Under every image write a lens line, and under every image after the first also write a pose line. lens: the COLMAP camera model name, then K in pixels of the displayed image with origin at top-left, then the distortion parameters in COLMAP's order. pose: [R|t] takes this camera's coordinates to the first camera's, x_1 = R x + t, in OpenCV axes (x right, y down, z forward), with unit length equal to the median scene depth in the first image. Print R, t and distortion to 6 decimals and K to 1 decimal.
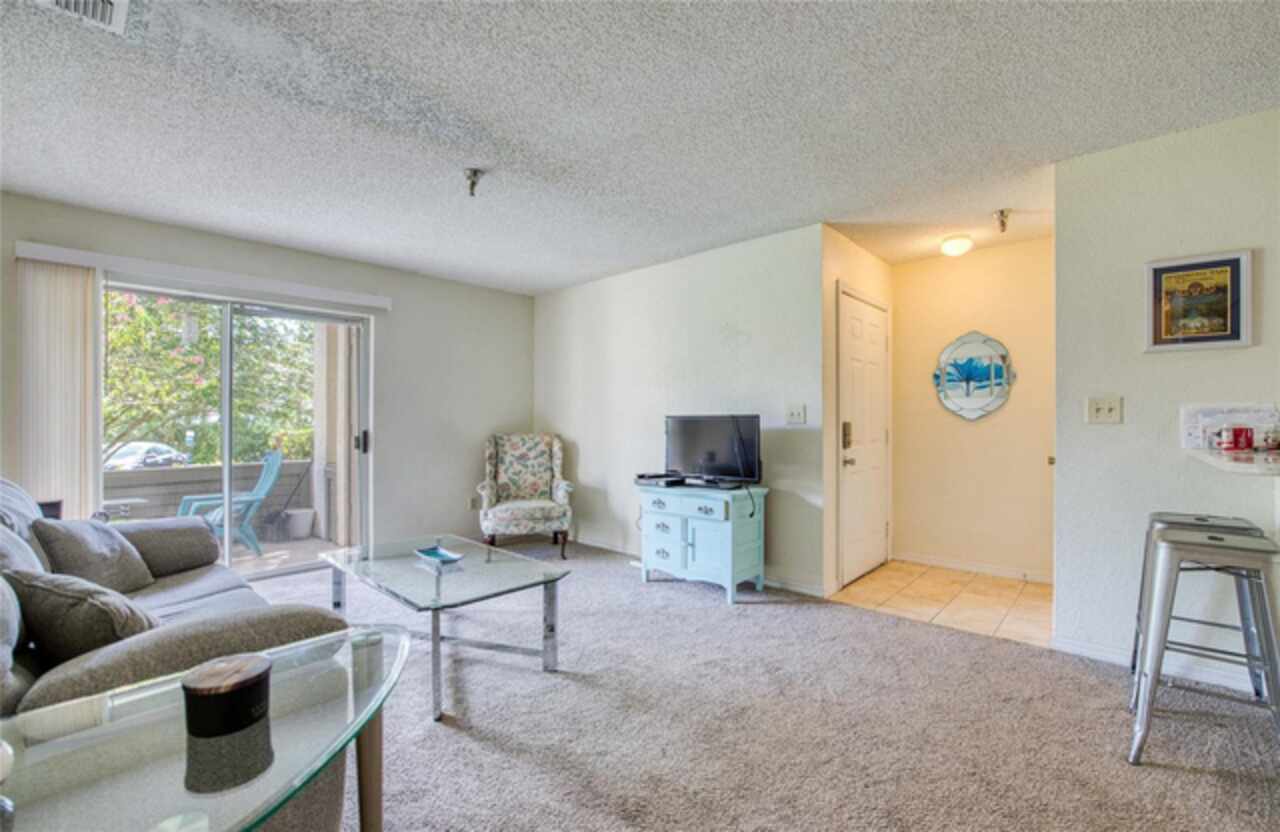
lens RADIAL K [[554.3, 0, 616.5], [0, 554.3, 416.5], [0, 0, 1]] dist [-0.000223, -0.007704]
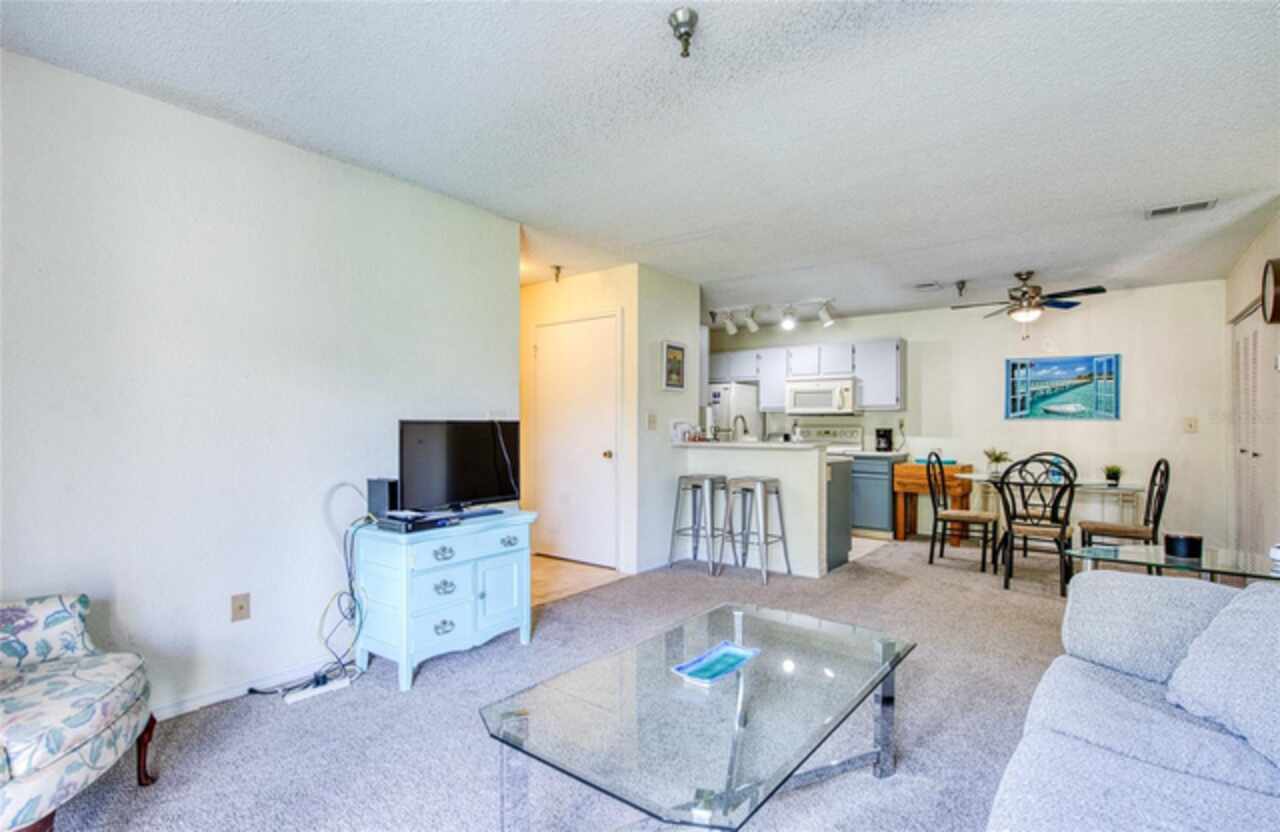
lens RADIAL K [[587.1, 0, 723.0], [0, 587.1, 420.8], [0, 0, 1]] dist [-0.001629, -0.000282]
pose [[-0.169273, 0.010978, 0.985508, -0.908111], [-0.008065, 0.999889, -0.012523, 0.006892], [-0.985536, -0.010068, -0.169166, 1.066420]]
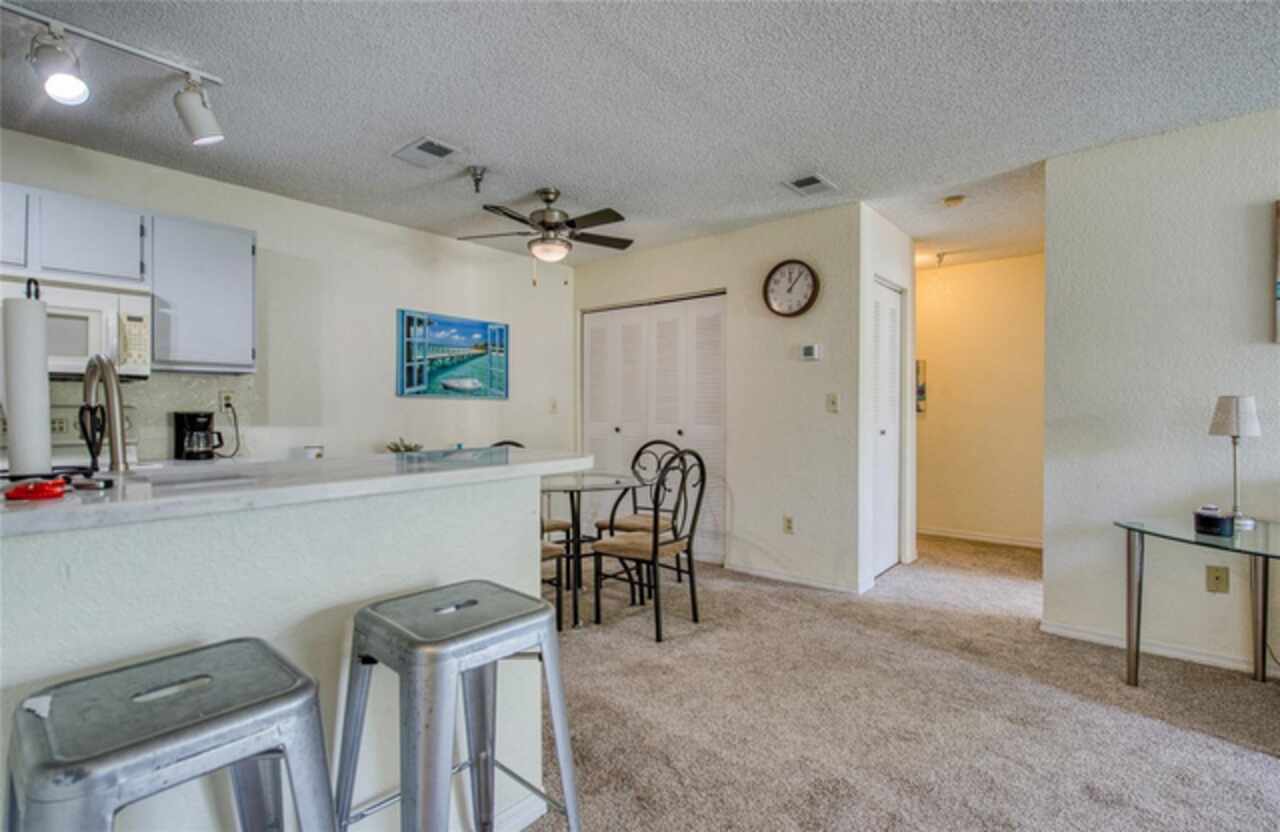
lens RADIAL K [[599.1, 0, 617.2], [0, 599.1, 417.1], [0, 0, 1]] dist [-0.020503, -0.000005]
pose [[-0.999539, 0.002947, -0.030210, 0.689691], [0.002717, 0.999967, 0.007633, 0.007551], [0.030231, 0.007547, -0.999514, 1.209717]]
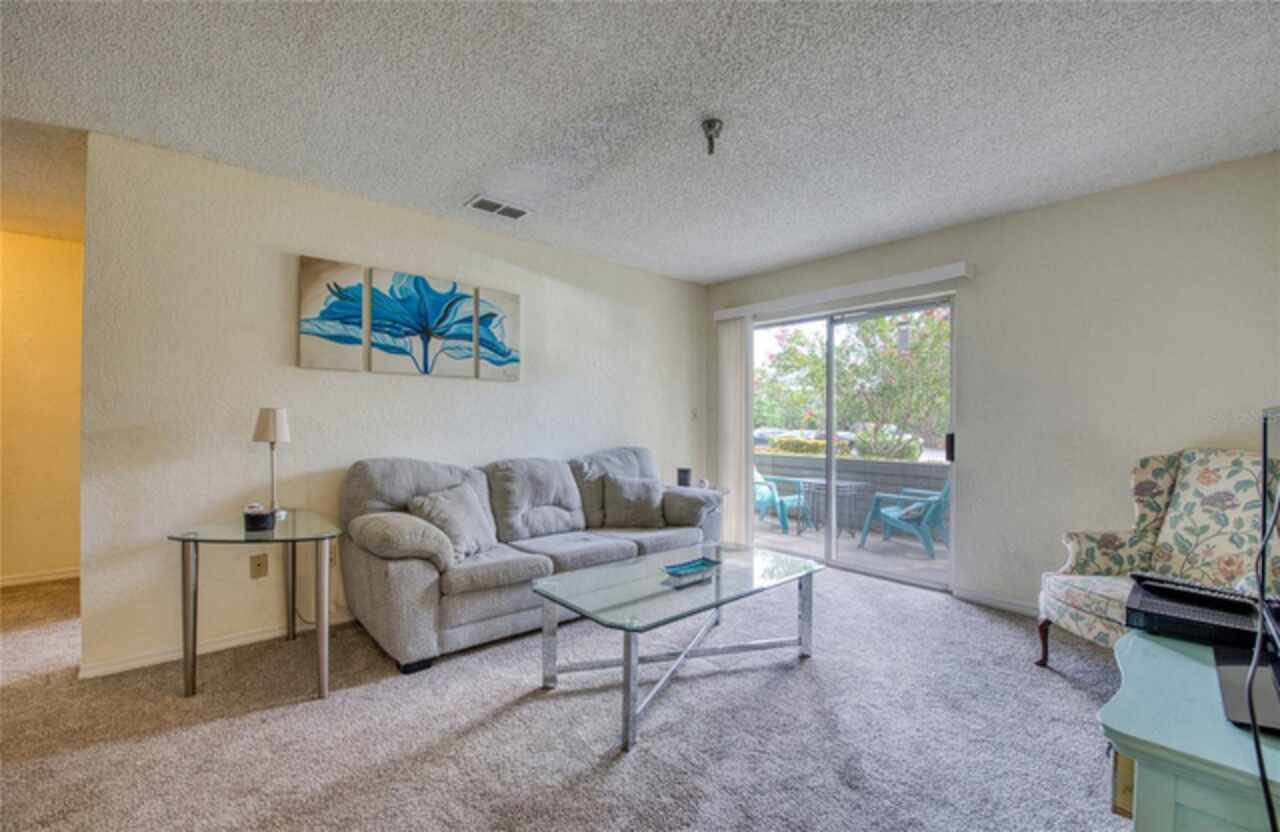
lens RADIAL K [[530.4, 0, 654.0], [0, 530.4, 415.5], [0, 0, 1]] dist [-0.022309, -0.000030]
pose [[-0.069889, -0.006680, -0.997532, 0.610194], [0.002259, 0.999974, -0.006854, 0.005547], [0.997552, -0.002733, -0.069872, 1.090237]]
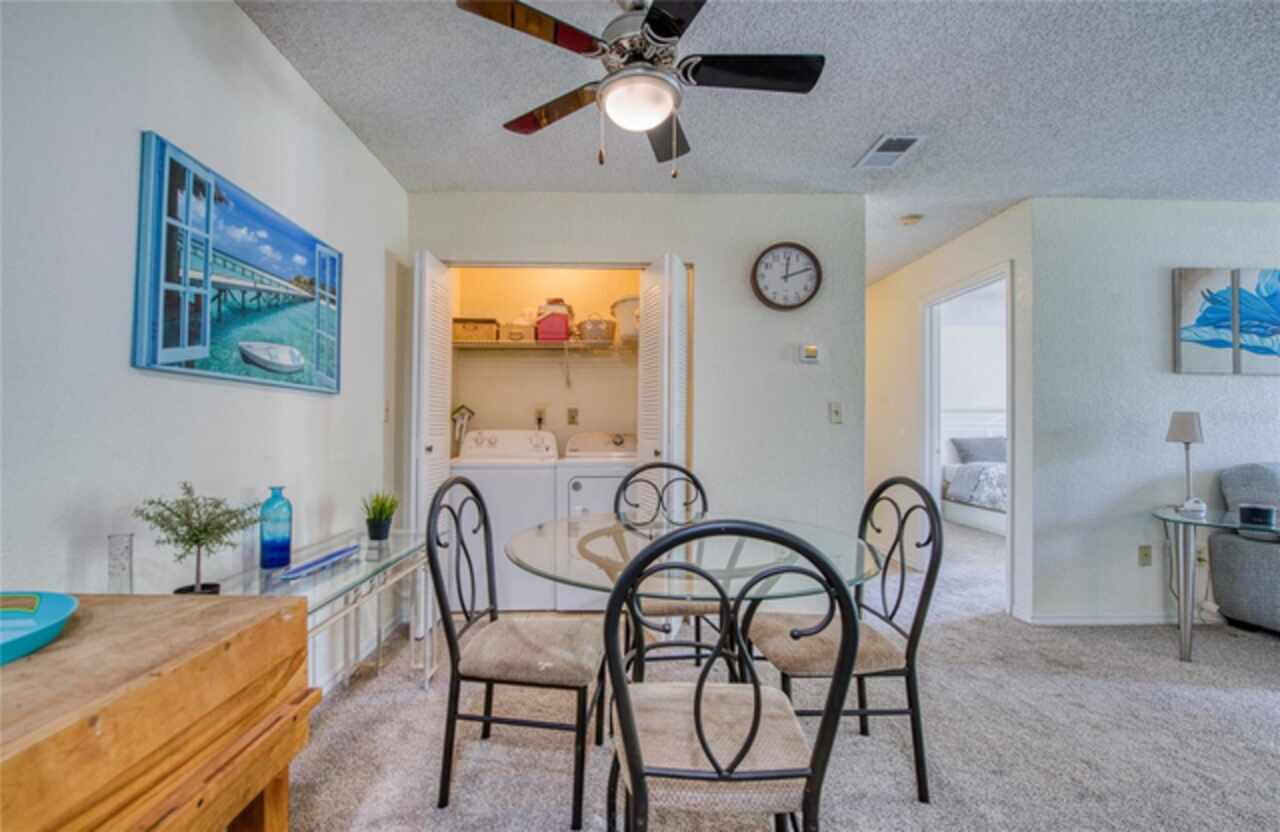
lens RADIAL K [[540.1, 0, 635.5], [0, 540.1, 419.0], [0, 0, 1]] dist [-0.016467, 0.000119]
pose [[-0.715721, -0.012922, -0.698266, 1.262746], [-0.001624, 0.999857, -0.016839, 0.019855], [0.698384, -0.010918, -0.715640, 0.261866]]
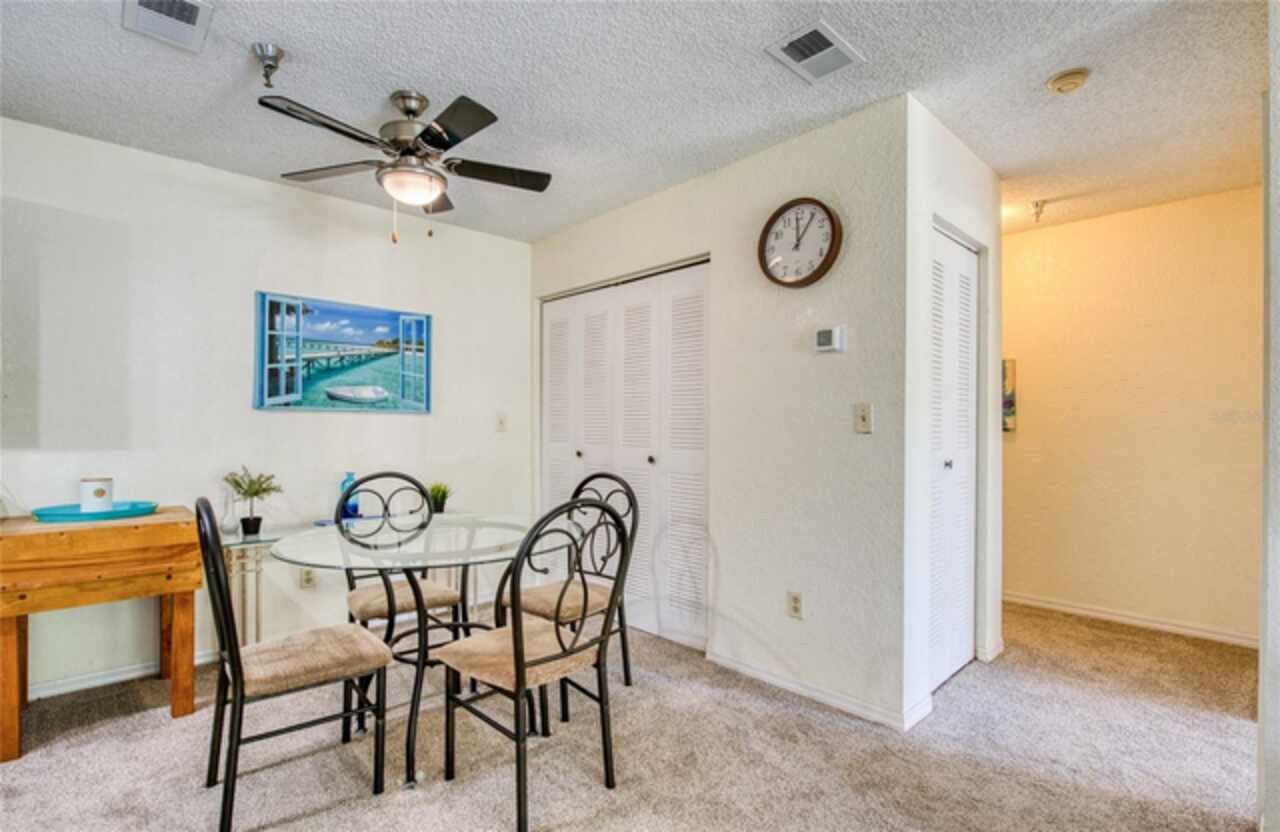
lens RADIAL K [[603.0, 0, 608.7], [0, 603.0, 429.7], [0, 0, 1]] dist [-0.016462, -0.000628]
pose [[-0.996658, -0.000832, 0.081687, 0.423584], [-0.000717, 0.999999, 0.001433, 0.001246], [-0.081688, 0.001370, -0.996657, 0.701349]]
